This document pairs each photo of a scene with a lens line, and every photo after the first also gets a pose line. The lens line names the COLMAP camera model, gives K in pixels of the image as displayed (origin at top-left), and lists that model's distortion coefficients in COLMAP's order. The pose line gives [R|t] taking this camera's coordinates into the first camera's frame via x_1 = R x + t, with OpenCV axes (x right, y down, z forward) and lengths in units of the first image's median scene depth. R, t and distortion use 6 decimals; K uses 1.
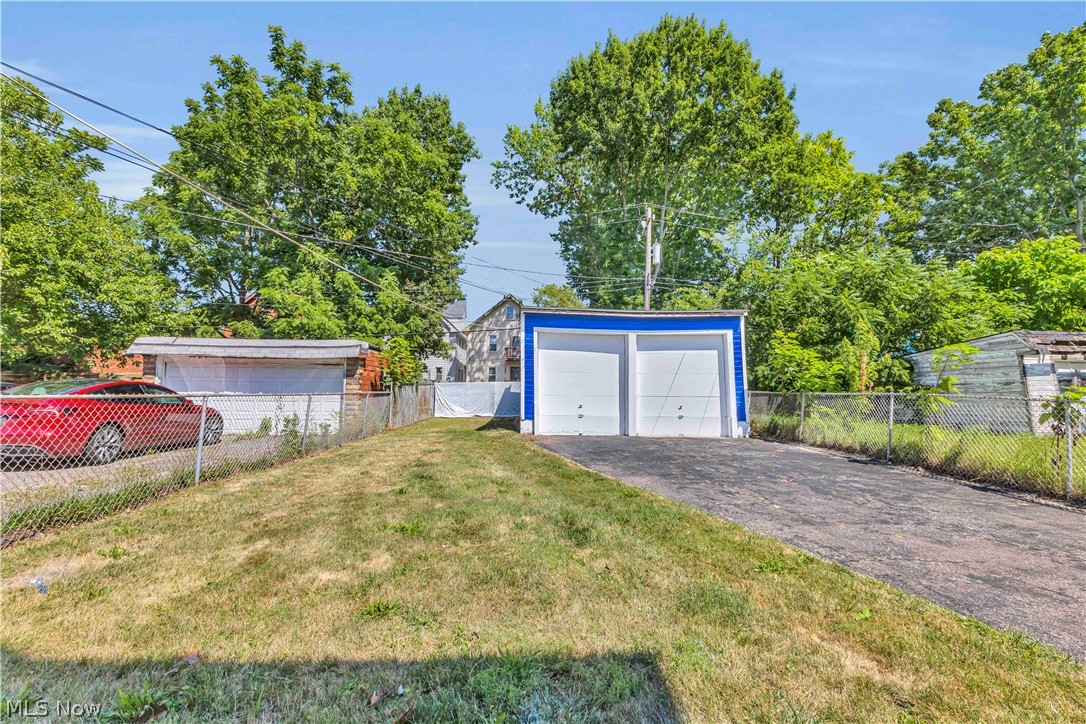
lens RADIAL K [[476.0, 0, 542.1], [0, 476.0, 365.8], [0, 0, 1]] dist [0.003107, -0.000625]
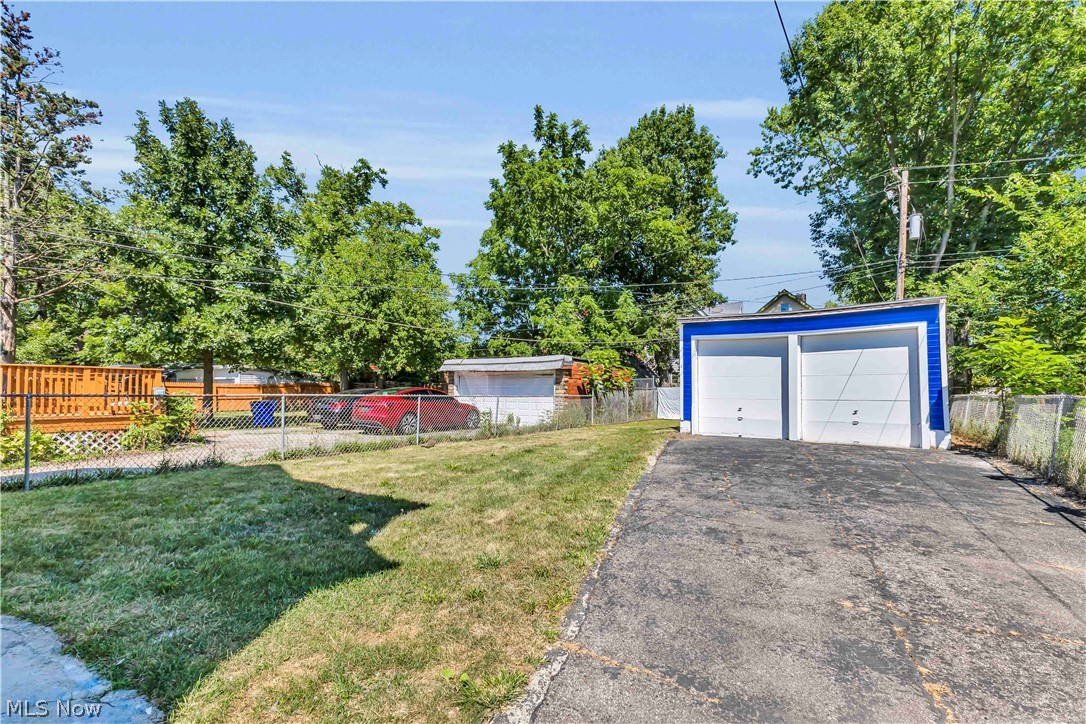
lens RADIAL K [[490.8, 0, 548.4], [0, 490.8, 397.4], [0, 0, 1]] dist [0.003010, -0.000239]
pose [[0.804534, 0.002412, -0.593902, 0.241360], [0.030574, 0.998498, 0.045473, -0.000816], [0.593120, -0.054742, 0.803251, -0.065409]]
